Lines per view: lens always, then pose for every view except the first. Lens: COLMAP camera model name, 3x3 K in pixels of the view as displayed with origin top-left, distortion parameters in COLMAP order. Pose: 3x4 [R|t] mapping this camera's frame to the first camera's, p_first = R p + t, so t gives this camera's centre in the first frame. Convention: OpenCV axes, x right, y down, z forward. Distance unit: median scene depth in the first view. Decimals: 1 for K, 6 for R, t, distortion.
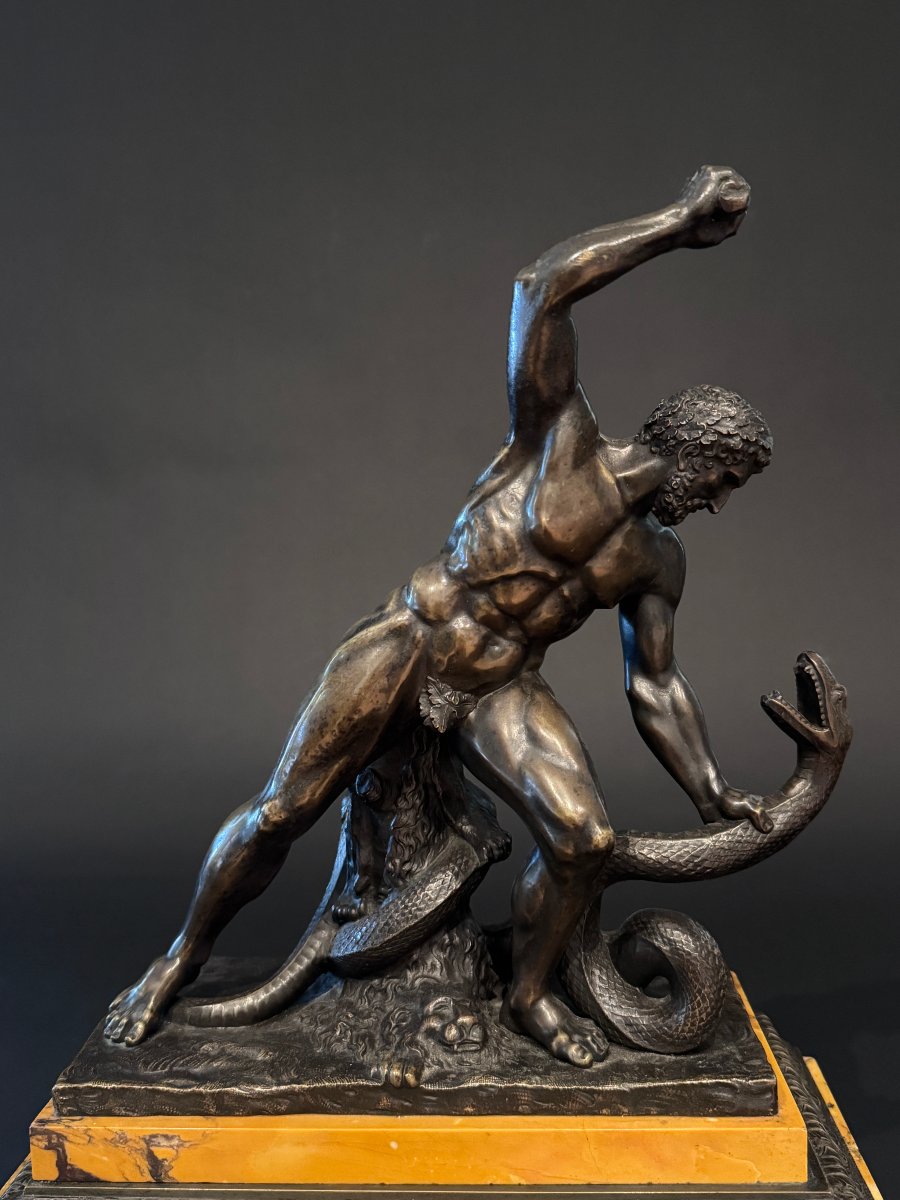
lens RADIAL K [[1136.7, 0, 446.3], [0, 1136.7, 607.0], [0, 0, 1]] dist [0.116276, -0.253651]
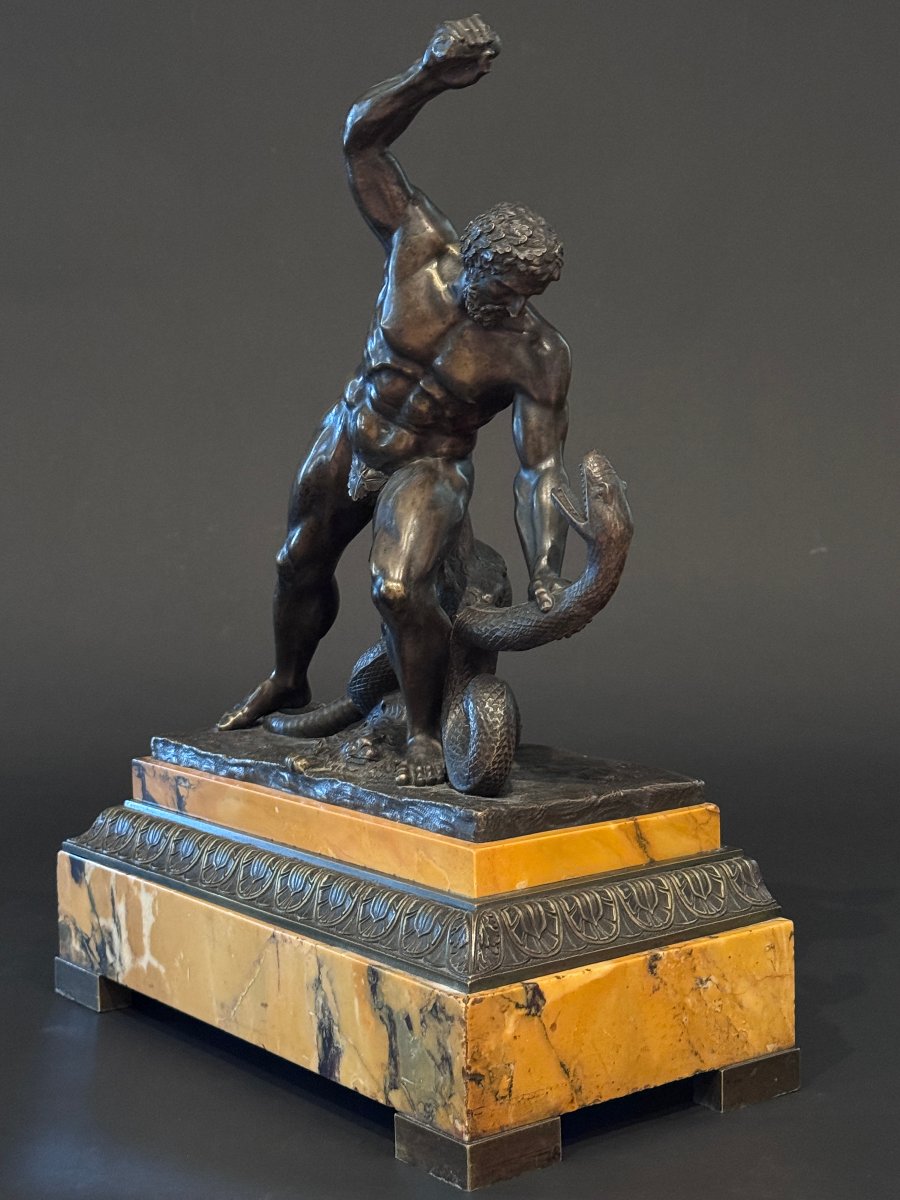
lens RADIAL K [[2119.2, 0, 450.0], [0, 2119.2, 600.0], [0, 0, 1]] dist [0.146549, -0.145701]
pose [[0.661402, 0.101253, -0.743166, 1.750334], [-0.066108, 0.994859, 0.076710, 0.036599], [0.747112, -0.001607, 0.664696, -0.416330]]
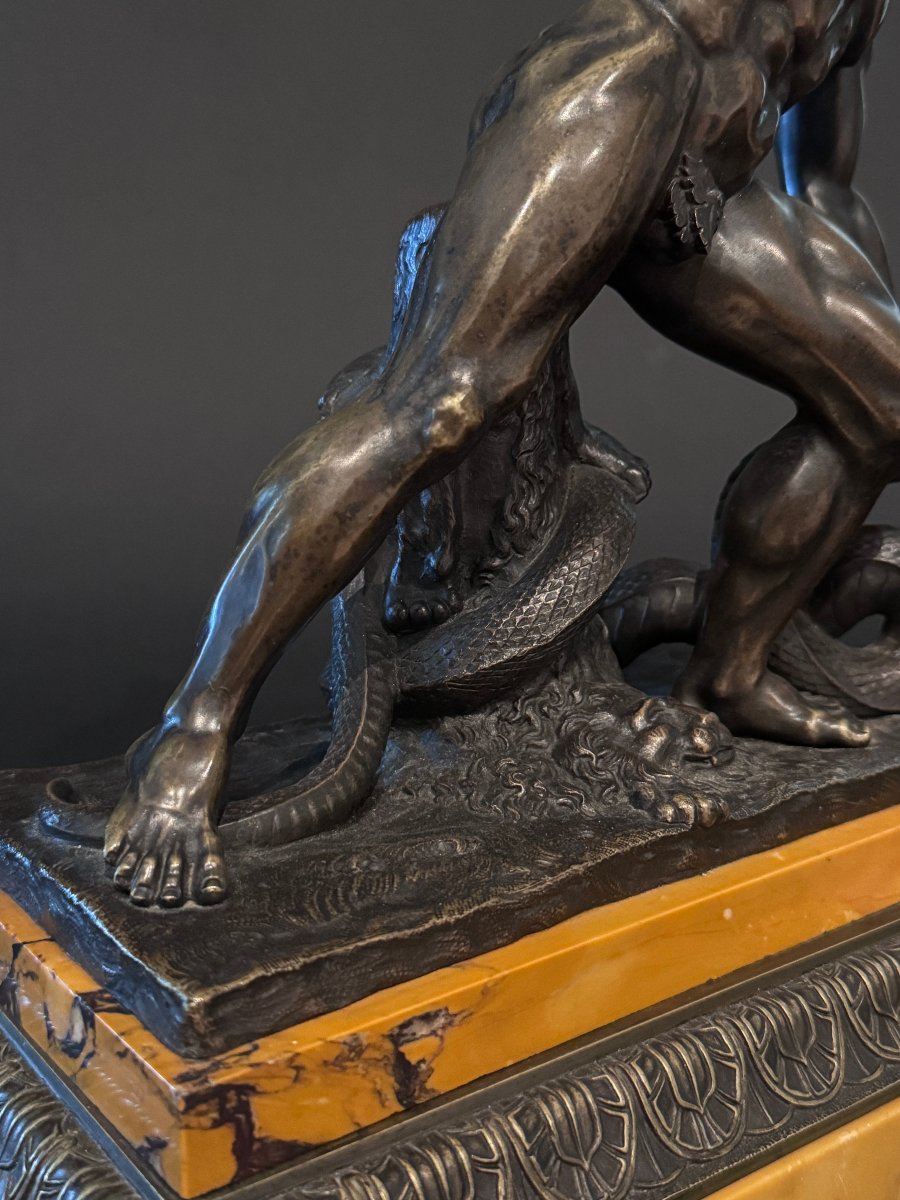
lens RADIAL K [[1513.7, 0, 452.3], [0, 1513.7, 606.2], [0, 0, 1]] dist [0.164217, -0.468927]
pose [[0.758646, -0.130450, 0.638310, -0.635429], [0.025524, 0.984948, 0.170955, 0.152360], [-0.651003, -0.113402, 0.750557, 0.476983]]
